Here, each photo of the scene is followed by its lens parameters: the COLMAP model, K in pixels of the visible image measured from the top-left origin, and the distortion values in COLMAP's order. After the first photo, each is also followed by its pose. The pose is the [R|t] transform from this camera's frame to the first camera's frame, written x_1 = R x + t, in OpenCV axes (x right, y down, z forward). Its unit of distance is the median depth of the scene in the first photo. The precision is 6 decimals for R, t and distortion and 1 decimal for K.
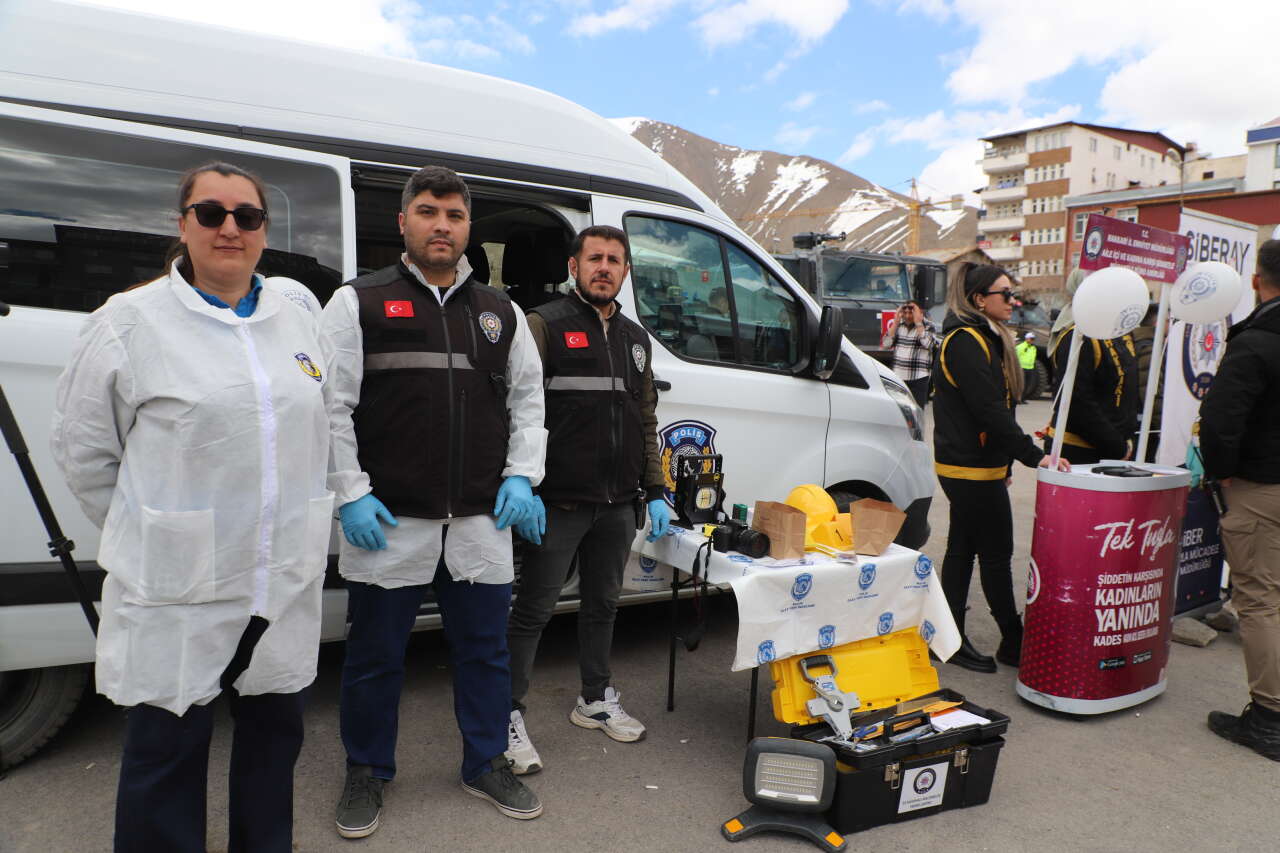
lens RADIAL K [[897.4, 0, 640.0], [0, 897.4, 426.5], [0, 0, 1]] dist [-0.047697, 0.006525]
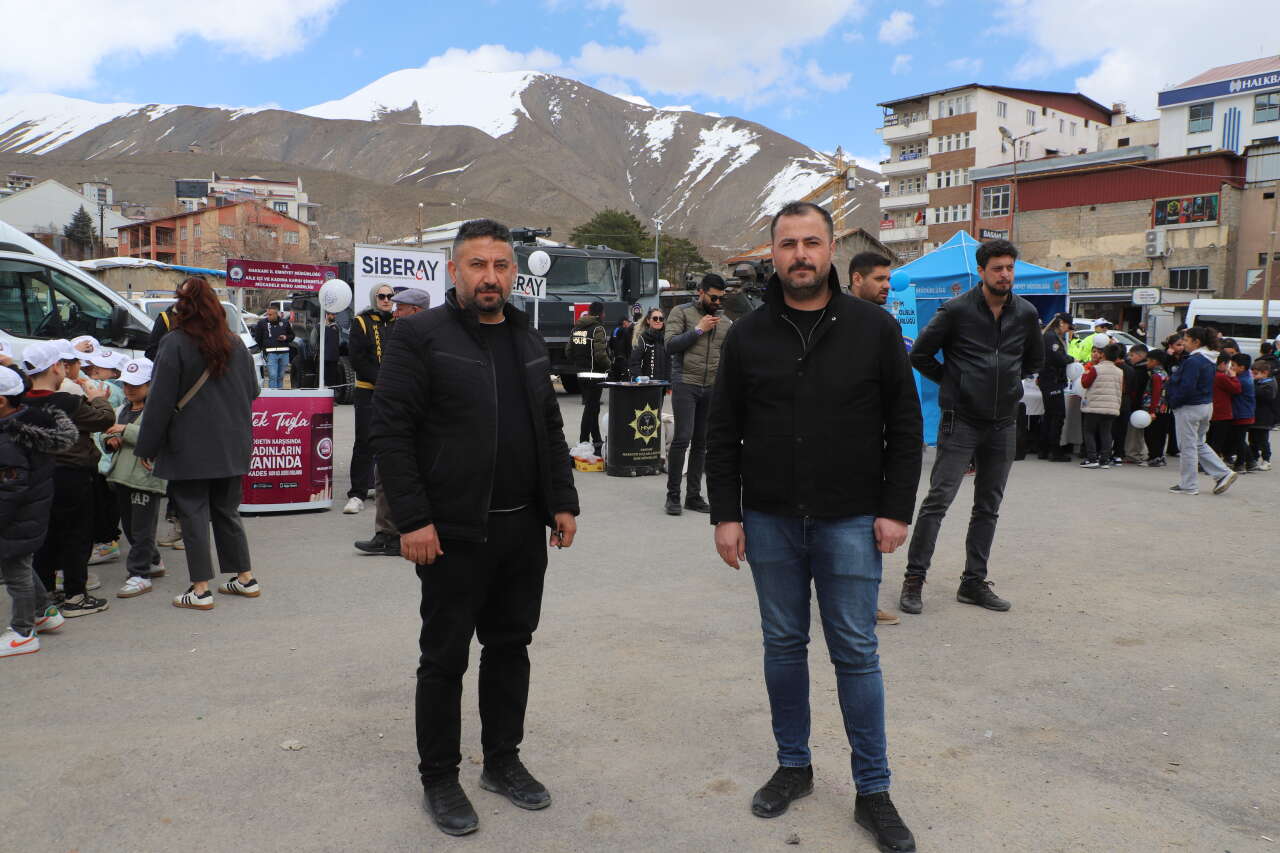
lens RADIAL K [[1086.5, 0, 640.0], [0, 1086.5, 426.5], [0, 0, 1]] dist [0.016668, 0.013468]
pose [[0.995845, -0.025772, 0.087341, 0.043155], [0.027288, 0.999496, -0.016204, 0.007452], [-0.086879, 0.018520, 0.996047, -0.053872]]
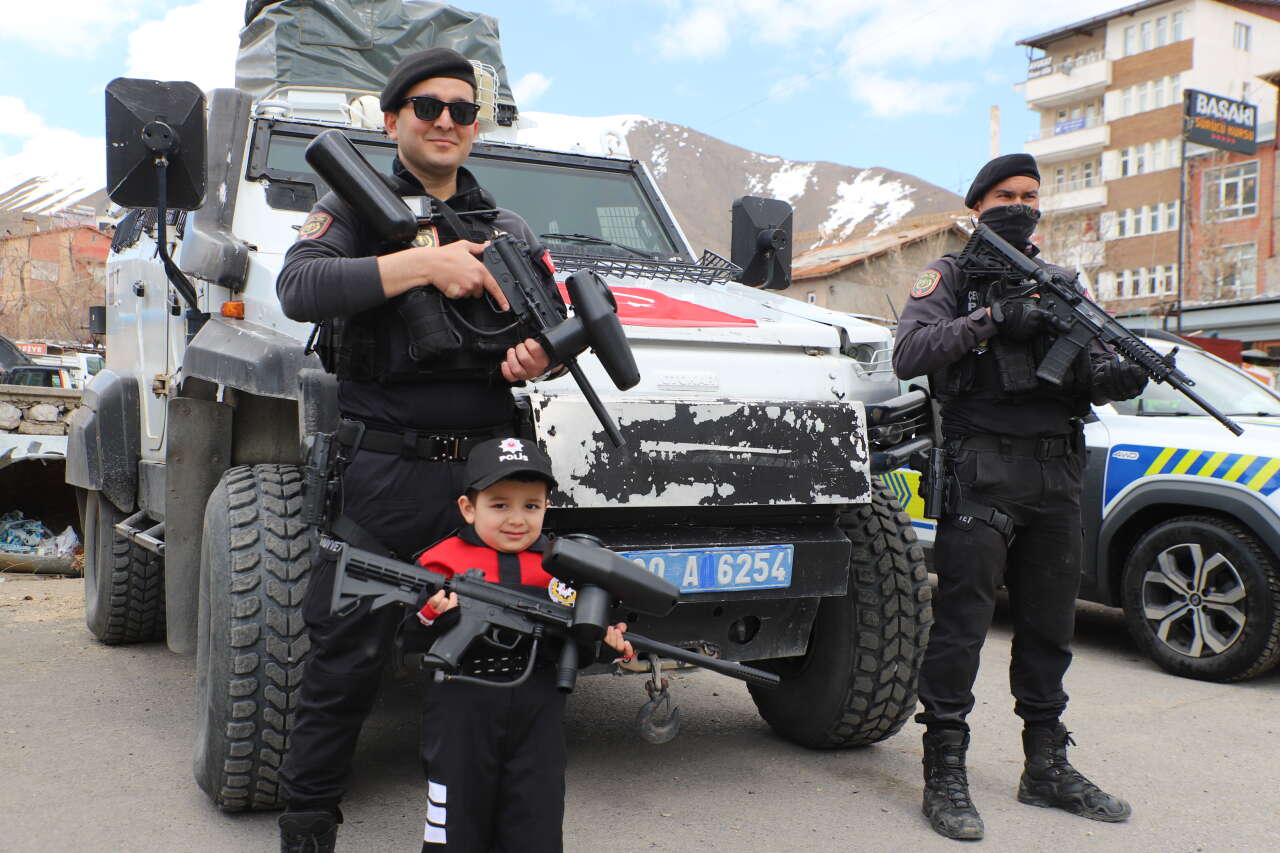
lens RADIAL K [[1339.5, 0, 640.0], [0, 1339.5, 426.5], [0, 0, 1]] dist [0.097468, 0.017058]
pose [[0.999962, -0.006763, -0.005412, 0.164169], [0.006132, 0.994011, -0.109109, -0.014425], [0.006118, 0.109071, 0.994015, 0.230645]]
